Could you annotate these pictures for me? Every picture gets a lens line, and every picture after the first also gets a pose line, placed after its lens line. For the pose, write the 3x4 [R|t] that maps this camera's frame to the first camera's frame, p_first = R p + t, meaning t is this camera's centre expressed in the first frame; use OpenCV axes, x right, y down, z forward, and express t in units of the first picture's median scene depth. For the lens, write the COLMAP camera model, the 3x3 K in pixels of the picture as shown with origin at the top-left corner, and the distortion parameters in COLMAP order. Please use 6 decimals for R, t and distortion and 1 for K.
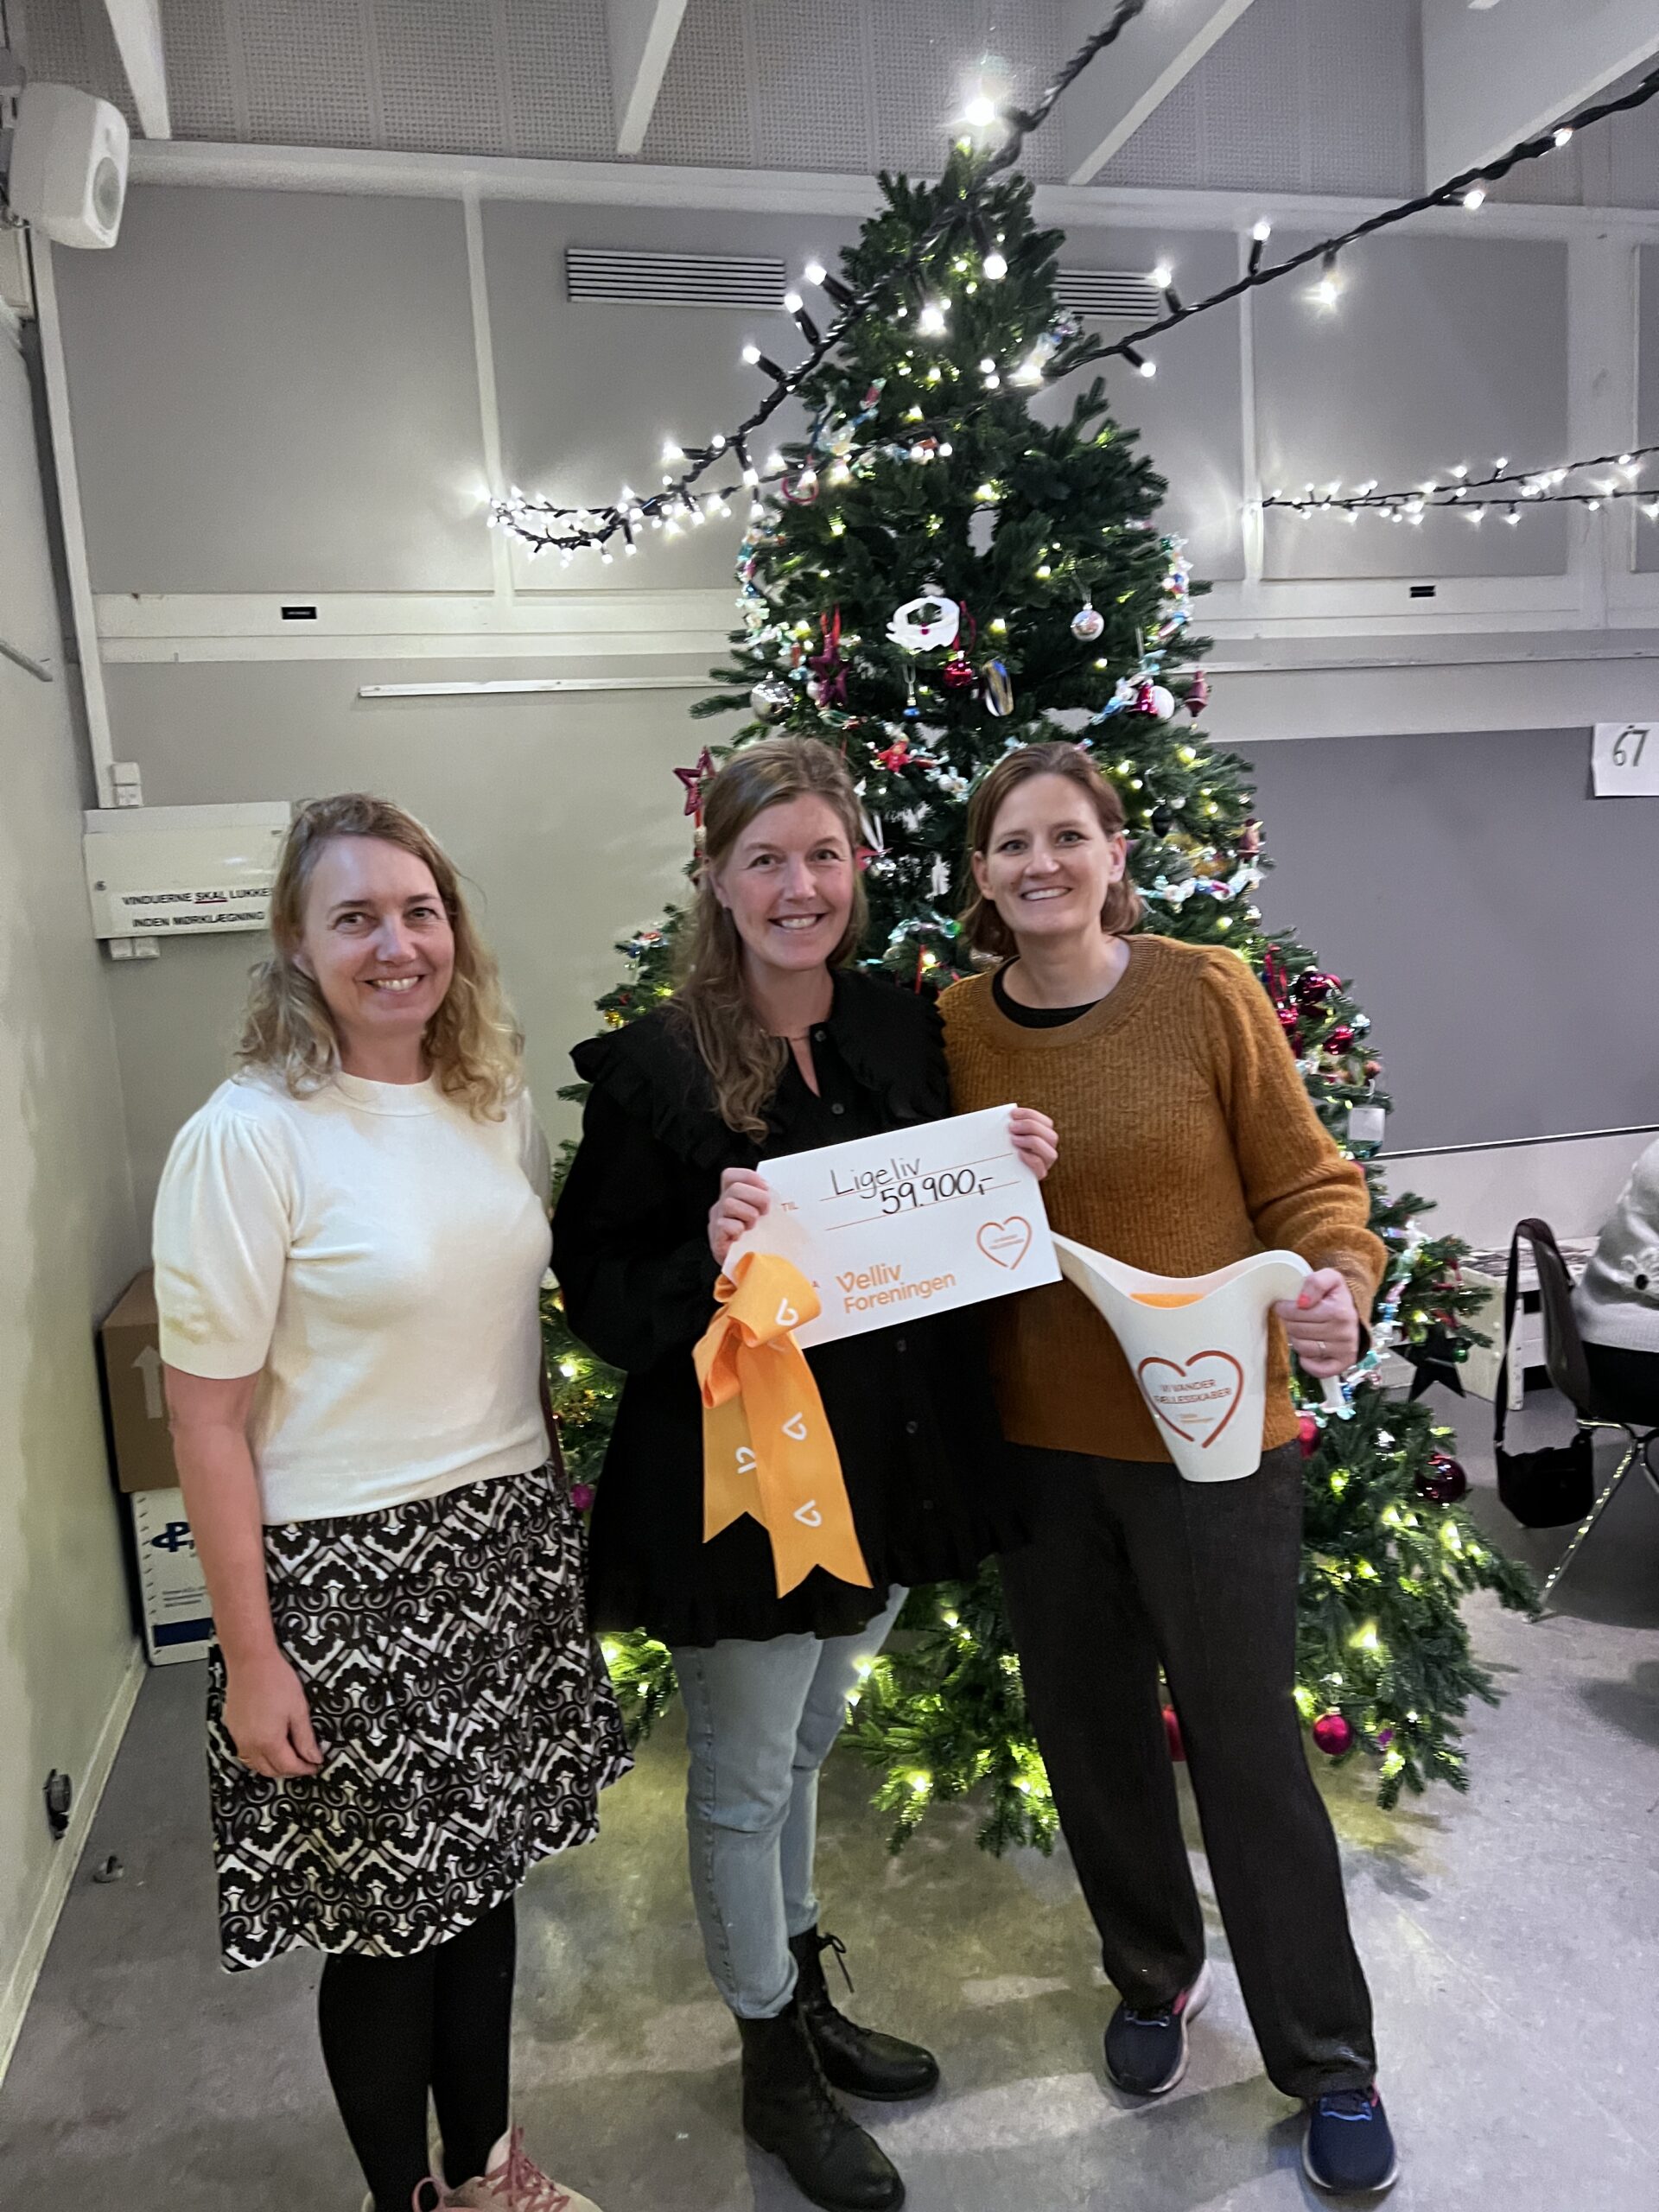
lens RADIAL K [[1793.0, 0, 842.7], [0, 1793.0, 1110.1], [0, 0, 1]] dist [0.005245, -0.009967]
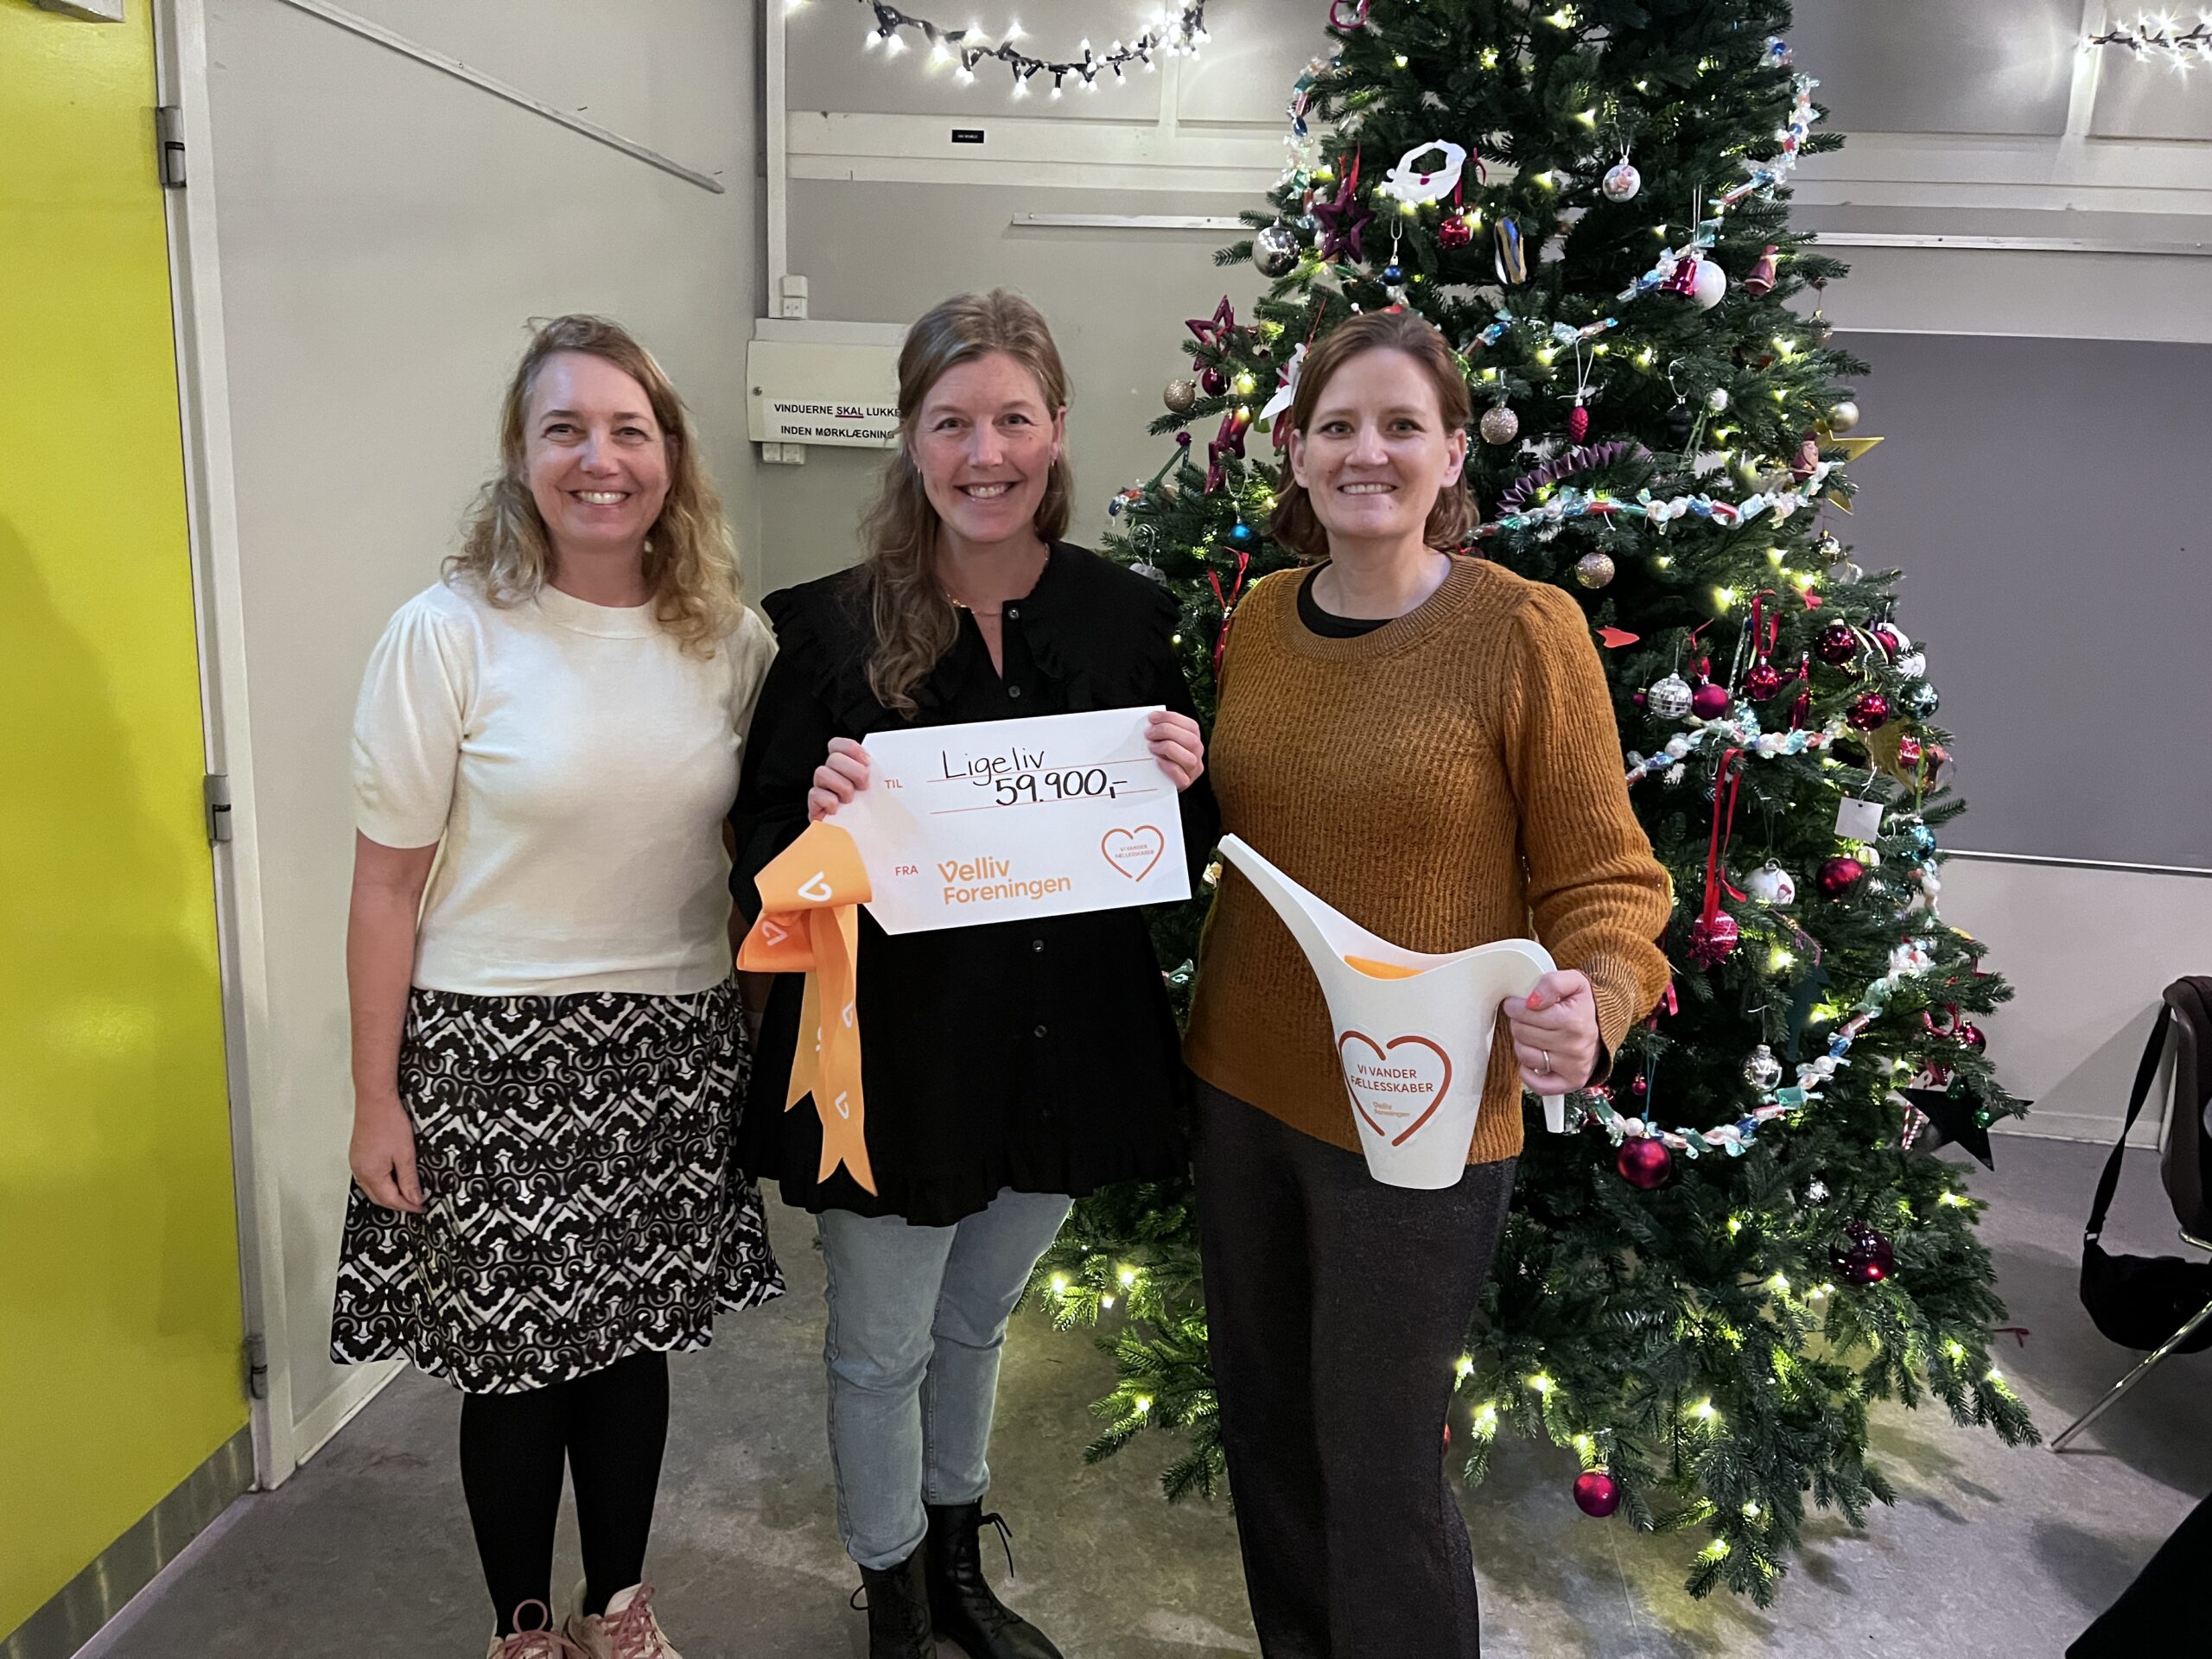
lens RADIAL K [[1793.0, 0, 1111.0], [0, 1793.0, 833.4], [0, 0, 1]] dist [0.005245, -0.009967]
pose [[0.906217, 0.183418, -0.380957, 0.379943], [-0.146370, 0.981387, 0.124323, -0.048651], [0.396669, -0.056903, 0.916196, 0.138940]]
